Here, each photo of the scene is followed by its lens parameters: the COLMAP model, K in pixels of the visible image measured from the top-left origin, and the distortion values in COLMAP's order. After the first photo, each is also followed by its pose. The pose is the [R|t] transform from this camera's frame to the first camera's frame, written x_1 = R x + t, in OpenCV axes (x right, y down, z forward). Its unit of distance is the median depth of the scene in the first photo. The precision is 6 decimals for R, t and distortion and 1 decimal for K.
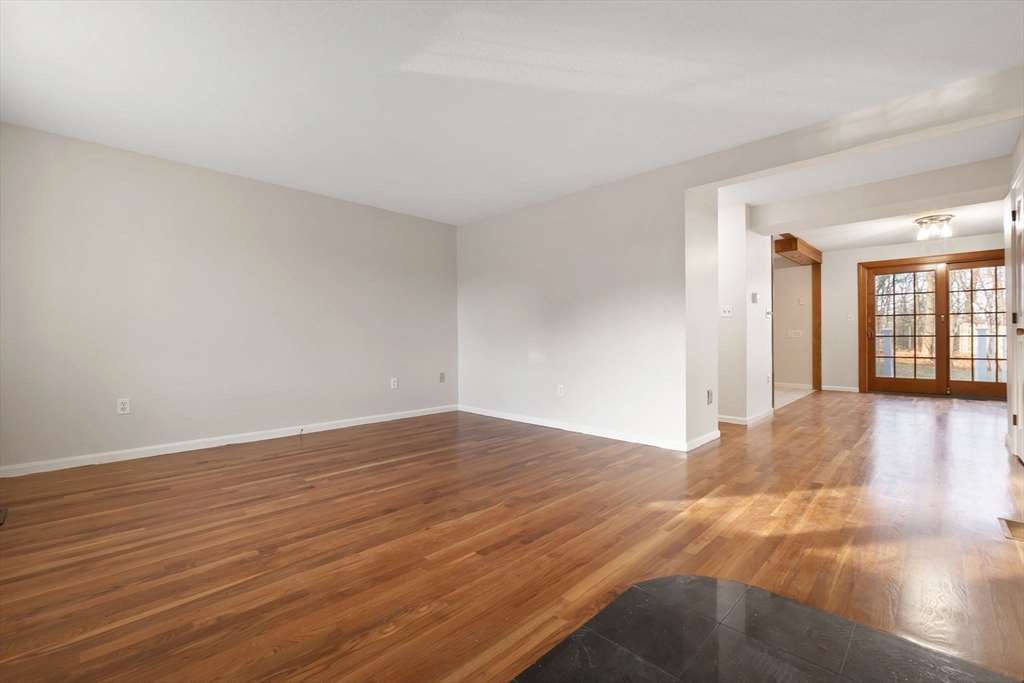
lens RADIAL K [[436.2, 0, 512.0], [0, 436.2, 341.5], [0, 0, 1]] dist [-0.002326, -0.000095]
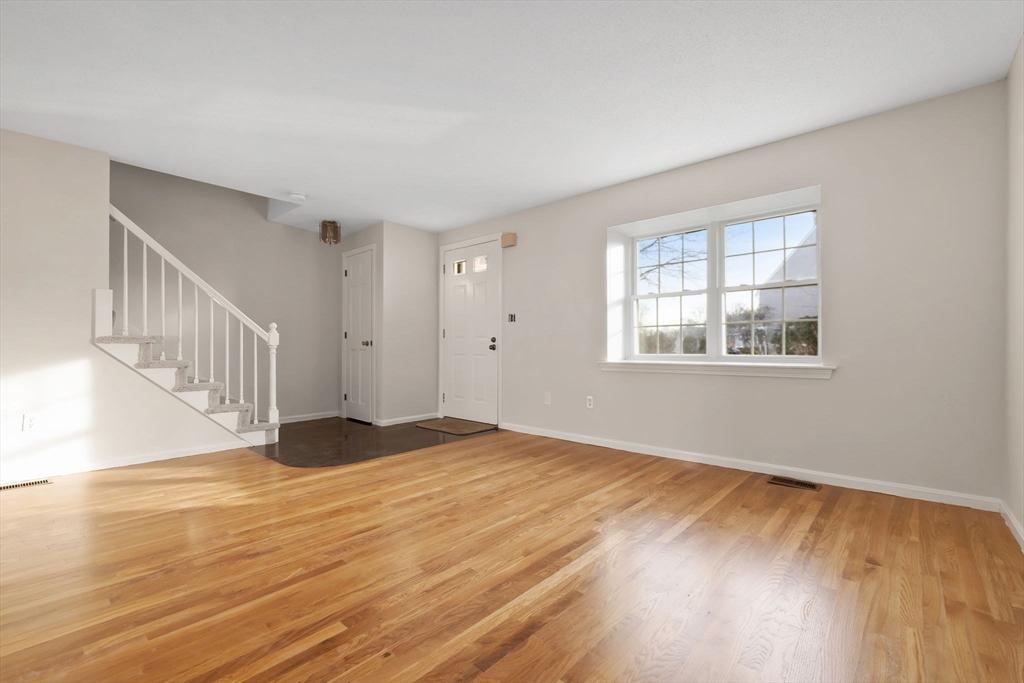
lens RADIAL K [[449.8, 0, 512.0], [0, 449.8, 341.5], [0, 0, 1]] dist [-0.002885, 0.000375]
pose [[-0.999003, 0.001624, -0.044603, -0.278525], [0.001868, 0.999984, -0.005429, -0.011117], [0.044593, -0.005507, -0.998990, 2.067659]]
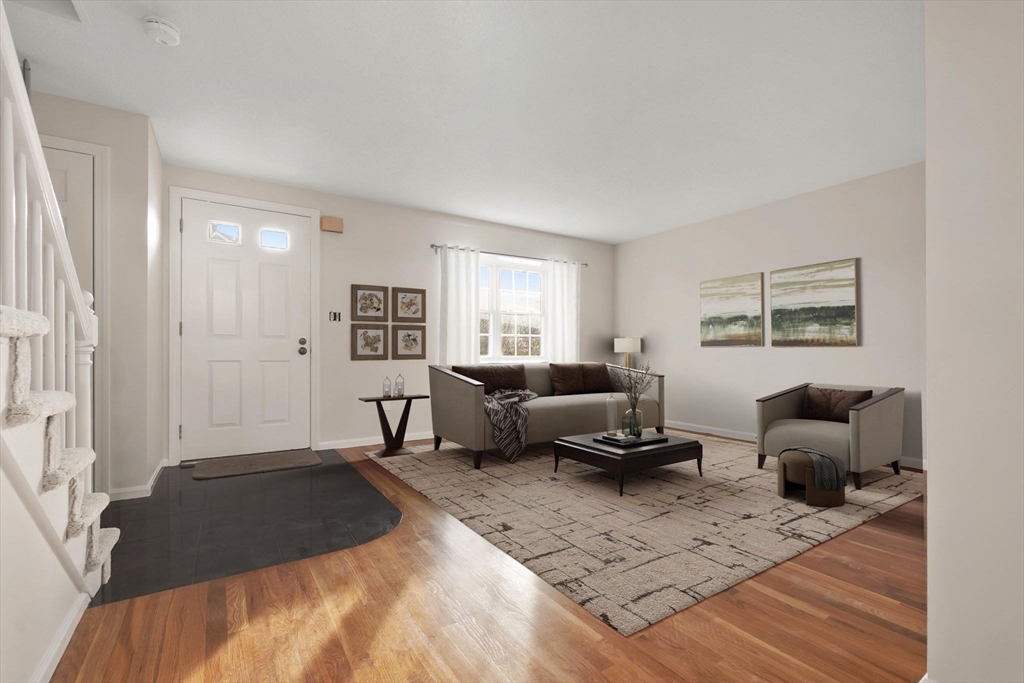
lens RADIAL K [[449.8, 0, 512.0], [0, 449.8, 341.5], [0, 0, 1]] dist [-0.002885, 0.000375]
pose [[-0.219636, -0.011594, -0.975513, 1.120214], [0.003540, 0.999913, -0.012681, -0.007286], [0.975575, -0.006238, -0.219576, 1.120325]]
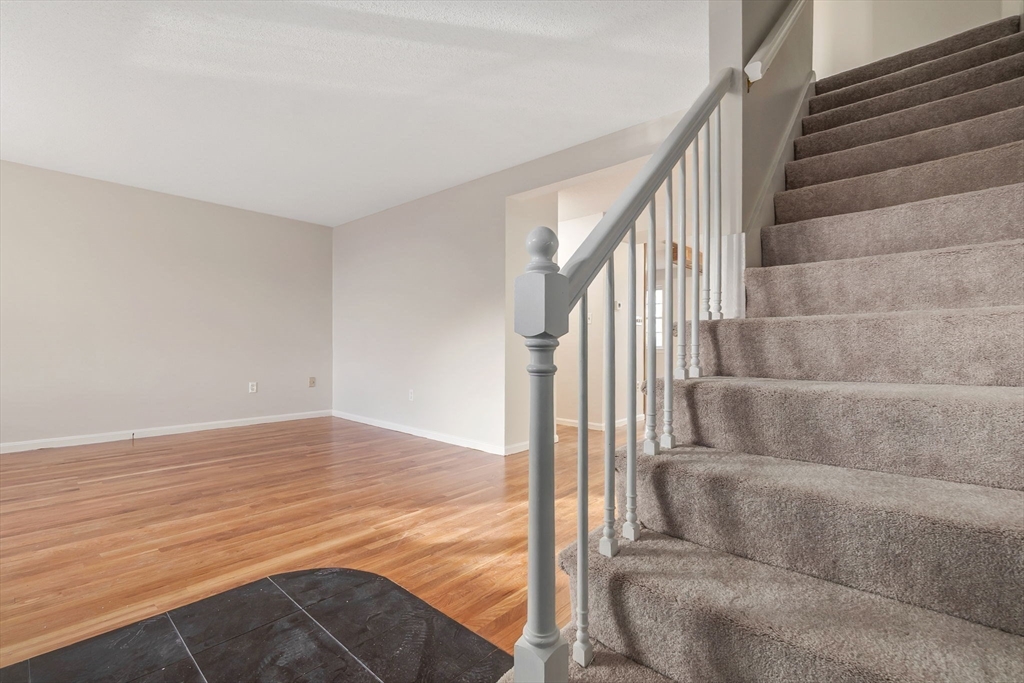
lens RADIAL K [[449.8, 0, 512.0], [0, 449.8, 341.5], [0, 0, 1]] dist [-0.002885, 0.000375]
pose [[0.998630, 0.013160, 0.050638, 0.520239], [-0.012385, 0.999802, -0.015585, 0.003538], [-0.050833, 0.014937, 0.998595, -0.073987]]
